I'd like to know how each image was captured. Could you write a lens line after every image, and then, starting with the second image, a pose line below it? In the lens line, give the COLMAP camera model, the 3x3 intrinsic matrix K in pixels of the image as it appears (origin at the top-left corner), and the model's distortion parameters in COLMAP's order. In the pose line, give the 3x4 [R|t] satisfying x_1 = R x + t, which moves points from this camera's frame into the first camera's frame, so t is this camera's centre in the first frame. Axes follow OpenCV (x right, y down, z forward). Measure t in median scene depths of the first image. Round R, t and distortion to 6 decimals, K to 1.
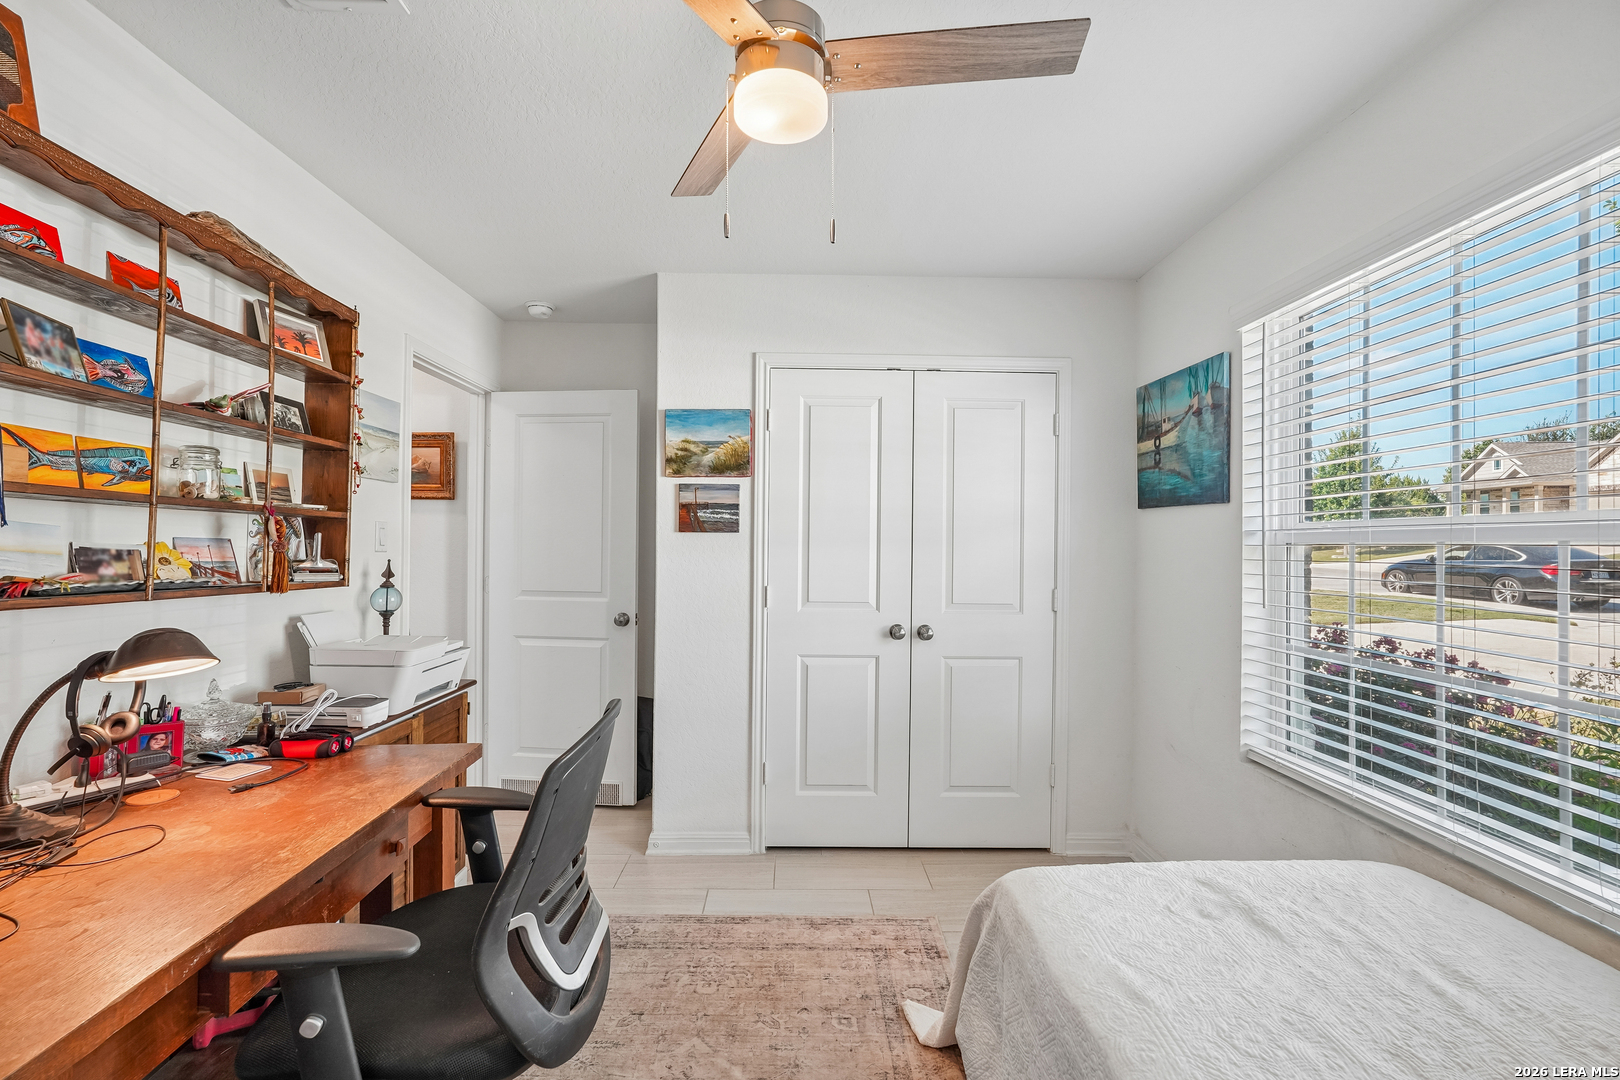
lens RADIAL K [[716.9, 0, 804.6], [0, 716.9, 546.7], [0, 0, 1]] dist [-0.018409, 0.009470]
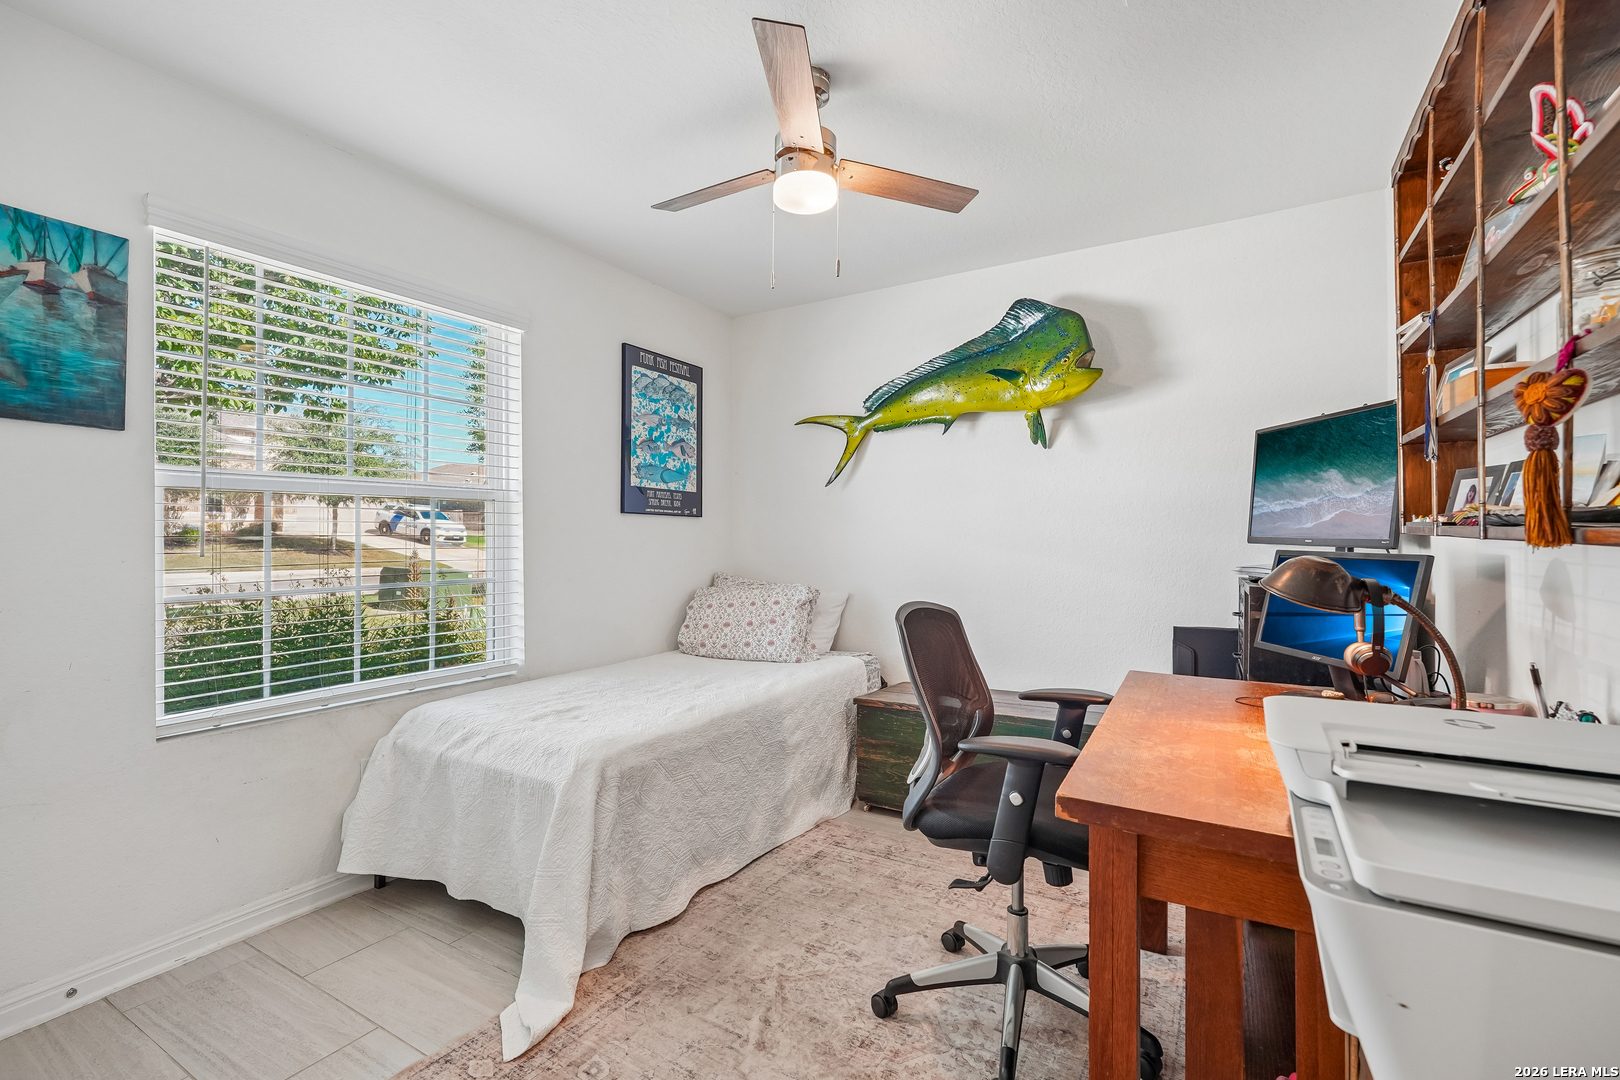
lens RADIAL K [[717.4, 0, 804.7], [0, 717.4, 538.9], [0, 0, 1]] dist [-0.015103, 0.007516]
pose [[-0.854672, -0.009318, 0.519084, -0.603199], [-0.002846, 0.999908, 0.013264, 0.058454], [-0.519160, 0.009859, -0.854620, 1.682925]]
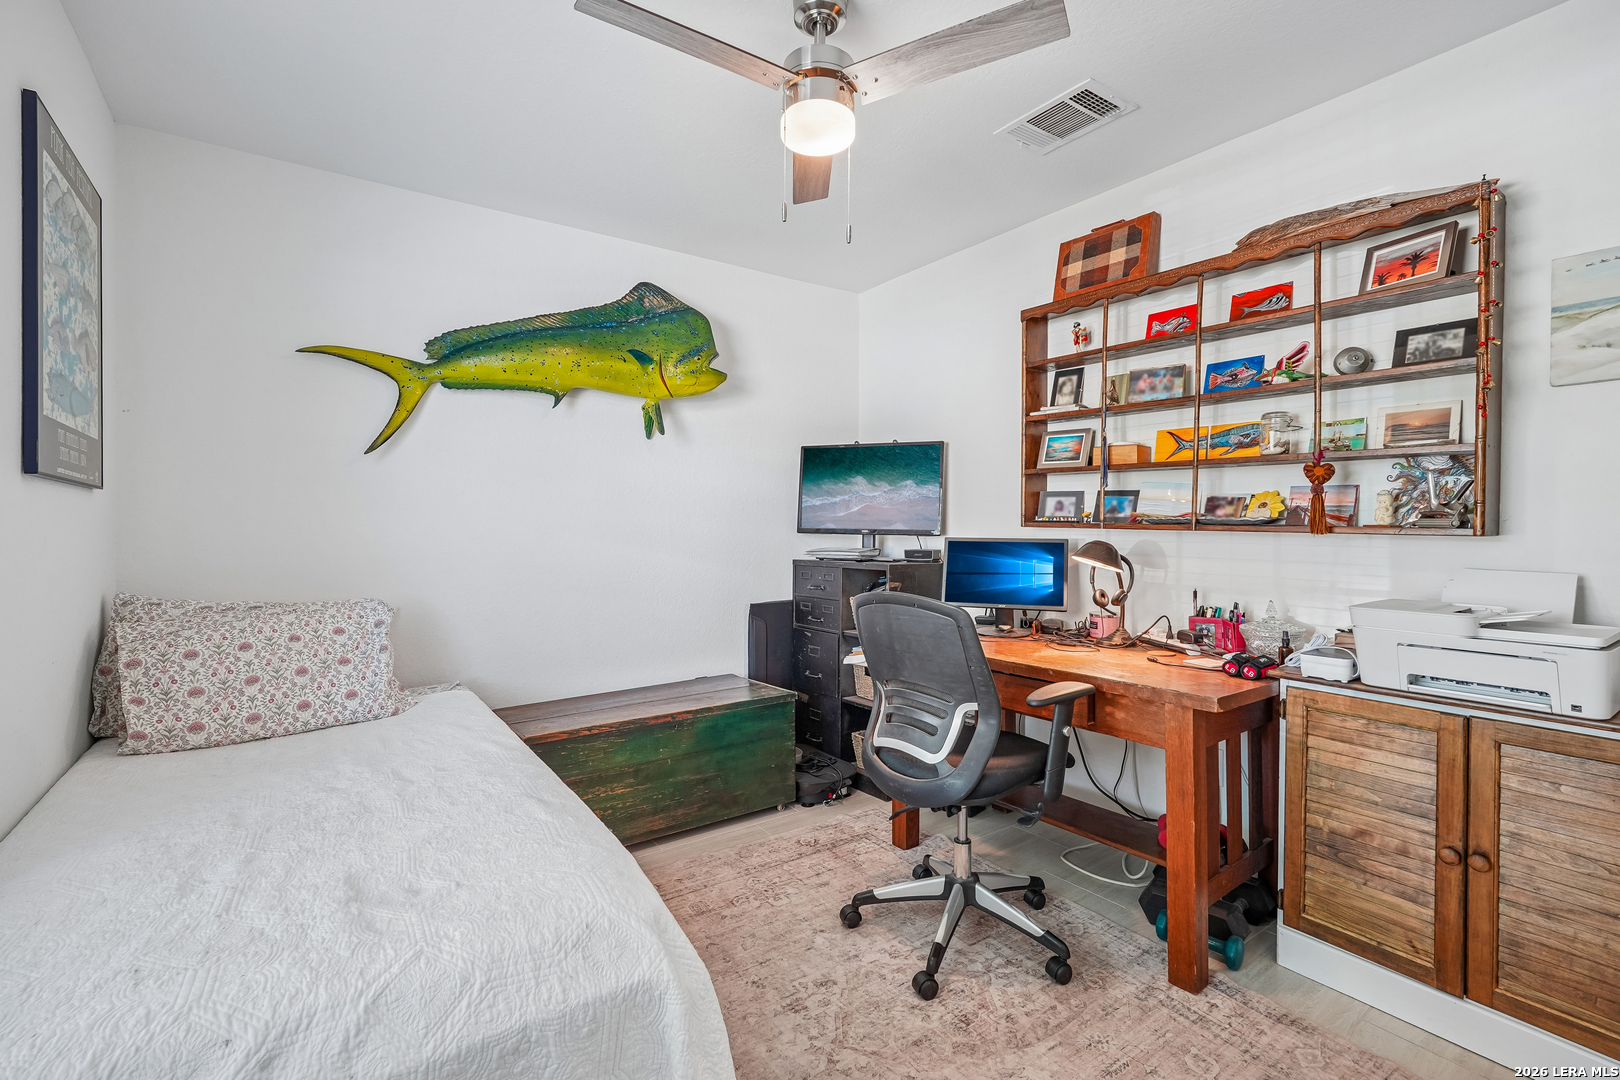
lens RADIAL K [[717.4, 0, 804.7], [0, 717.4, 538.9], [0, 0, 1]] dist [-0.015103, 0.007516]
pose [[-0.831325, -0.002941, -0.555779, 0.509327], [-0.012970, 0.999816, 0.014111, 0.070303], [0.555635, 0.018939, -0.831210, 1.523635]]
